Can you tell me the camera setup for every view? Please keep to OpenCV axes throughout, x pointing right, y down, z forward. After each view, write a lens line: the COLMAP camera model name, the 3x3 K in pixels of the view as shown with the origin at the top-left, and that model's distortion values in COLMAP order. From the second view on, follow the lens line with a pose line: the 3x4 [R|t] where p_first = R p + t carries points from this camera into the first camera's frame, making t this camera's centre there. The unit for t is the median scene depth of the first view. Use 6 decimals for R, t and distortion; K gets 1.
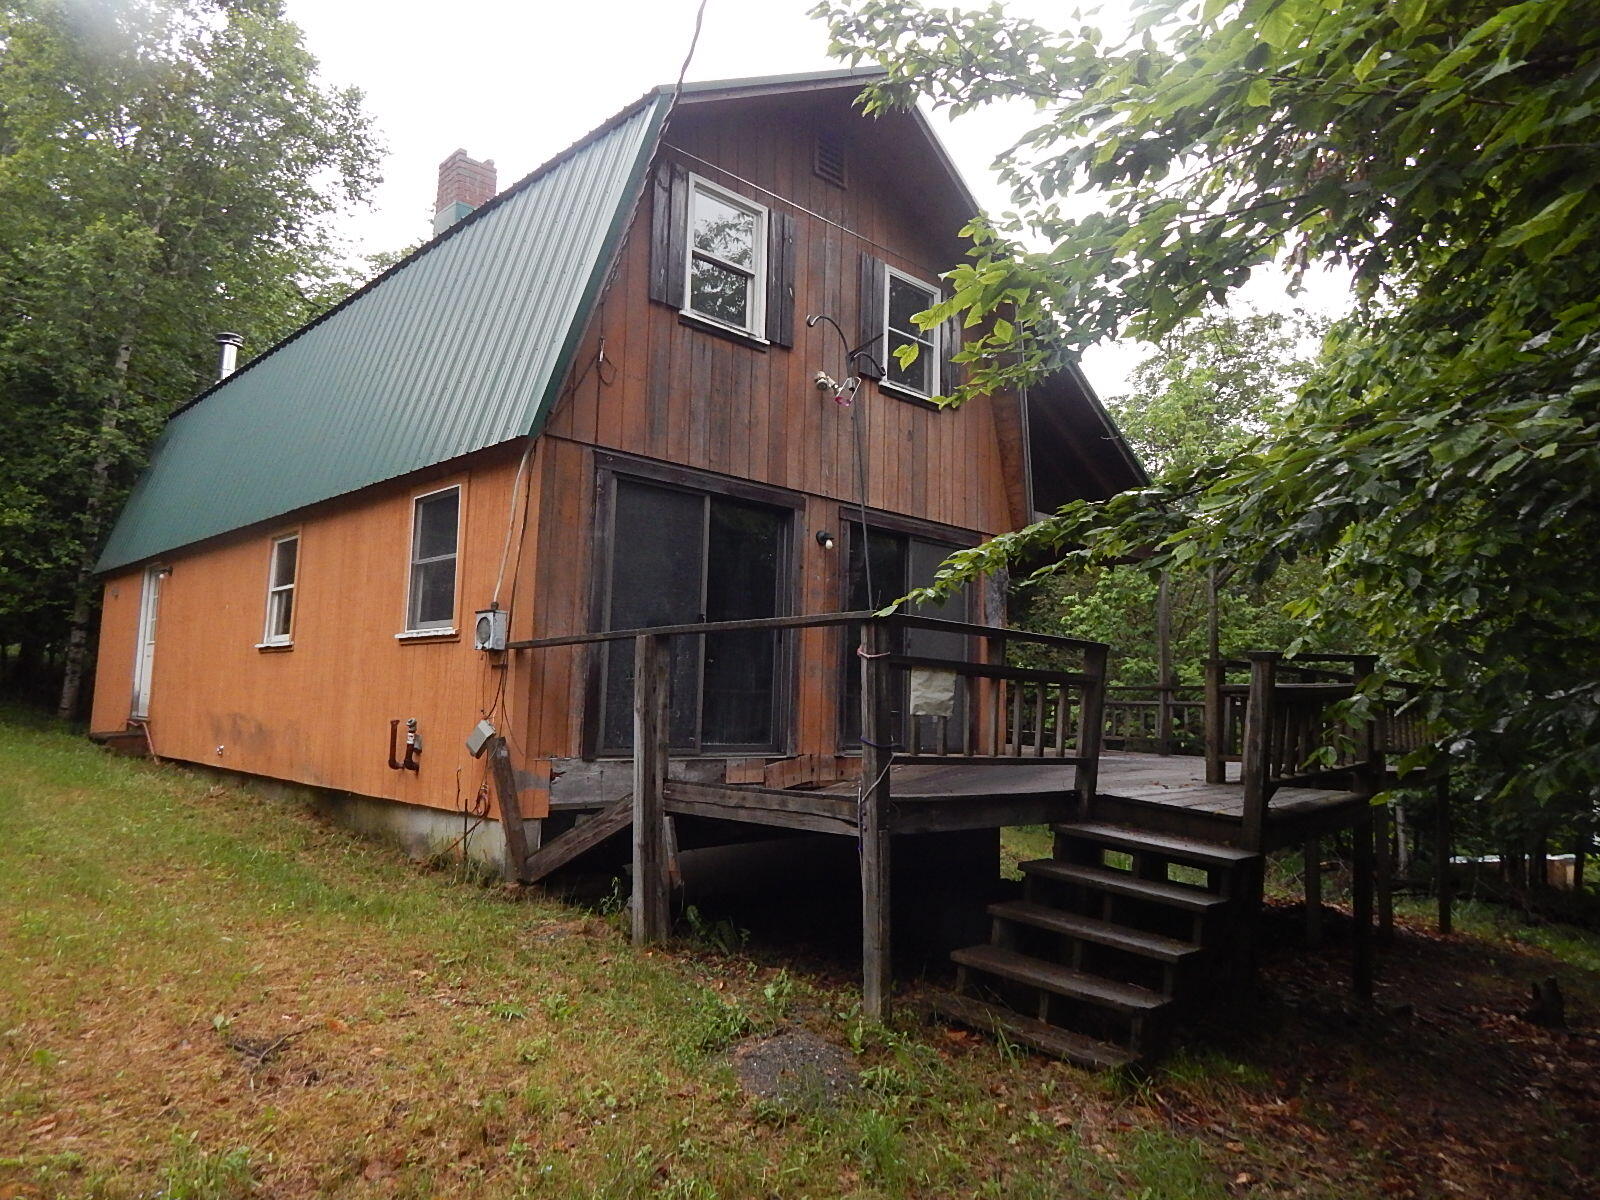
lens RADIAL K [[1058.4, 0, 800.0], [0, 1058.4, 600.0], [0, 0, 1]] dist [0.001823, -0.000477]
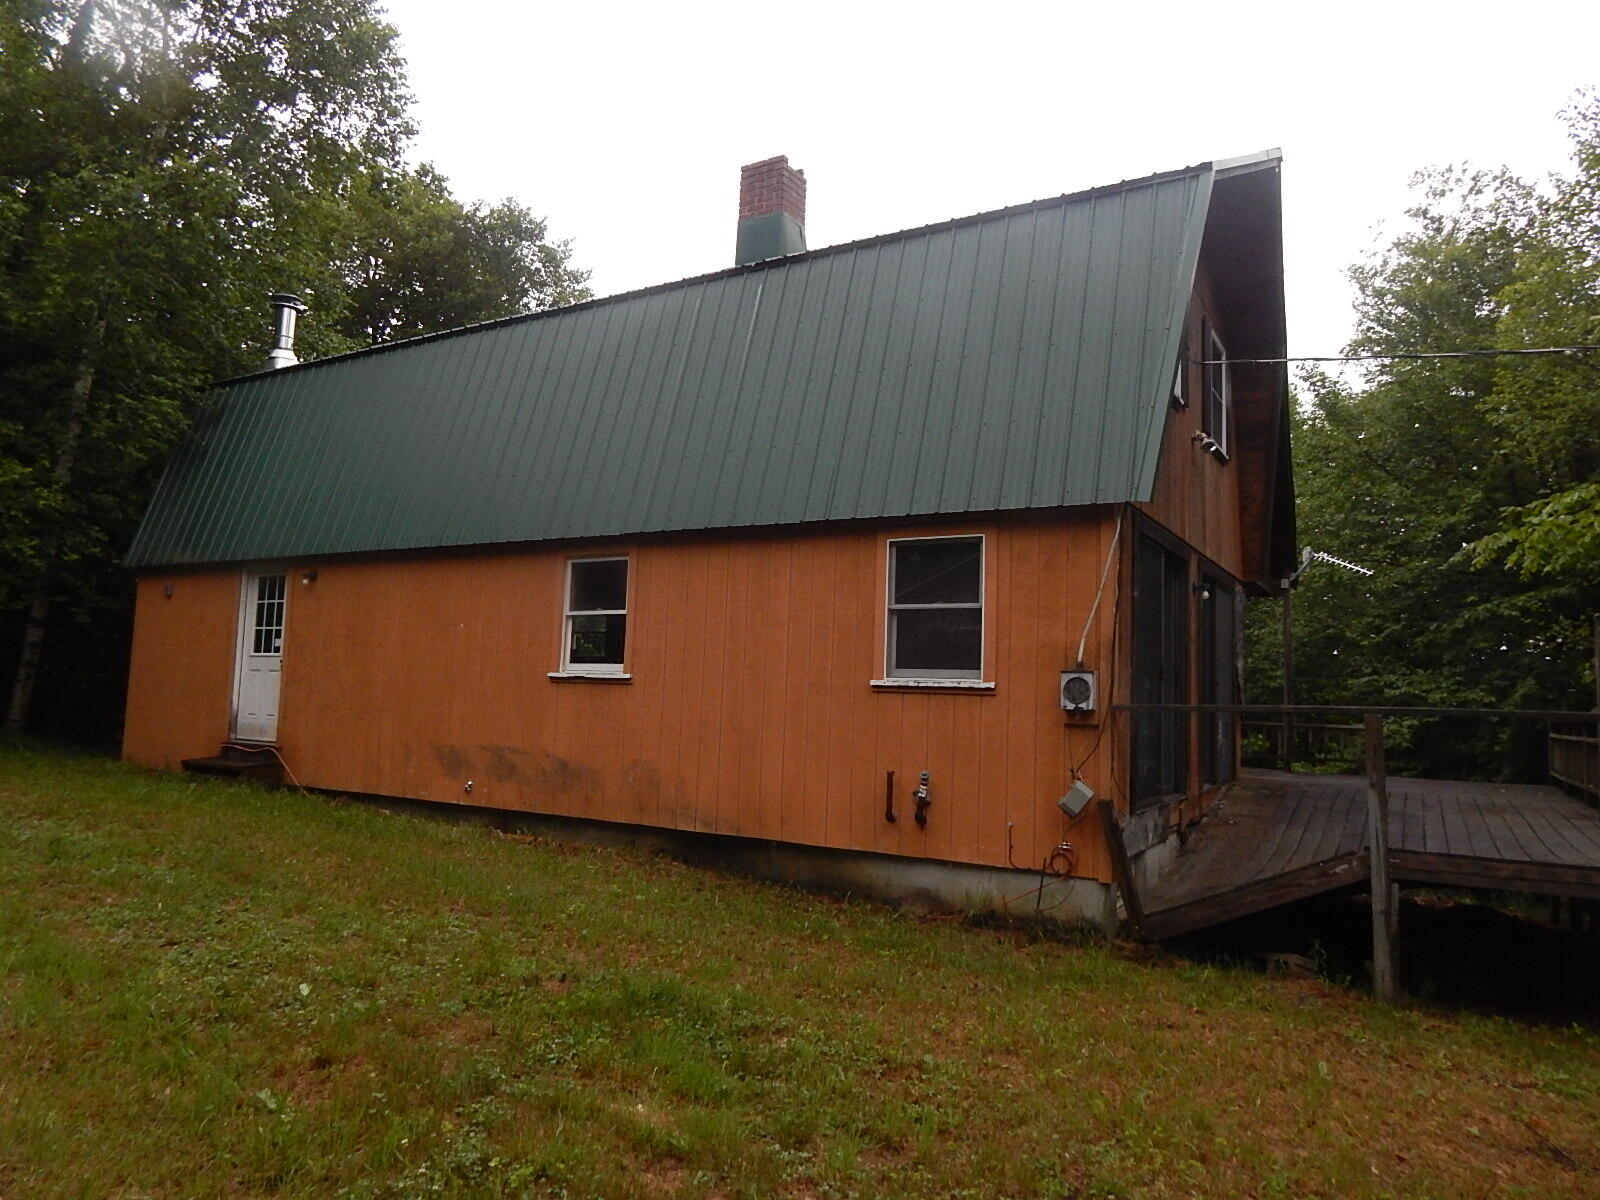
lens RADIAL K [[1058.4, 0, 800.0], [0, 1058.4, 600.0], [0, 0, 1]] dist [0.001823, -0.000477]
pose [[0.966838, 0.026748, 0.253988, -0.679553], [-0.031535, 0.999393, 0.014793, -0.052611], [-0.253438, -0.022312, 0.967094, 0.084321]]
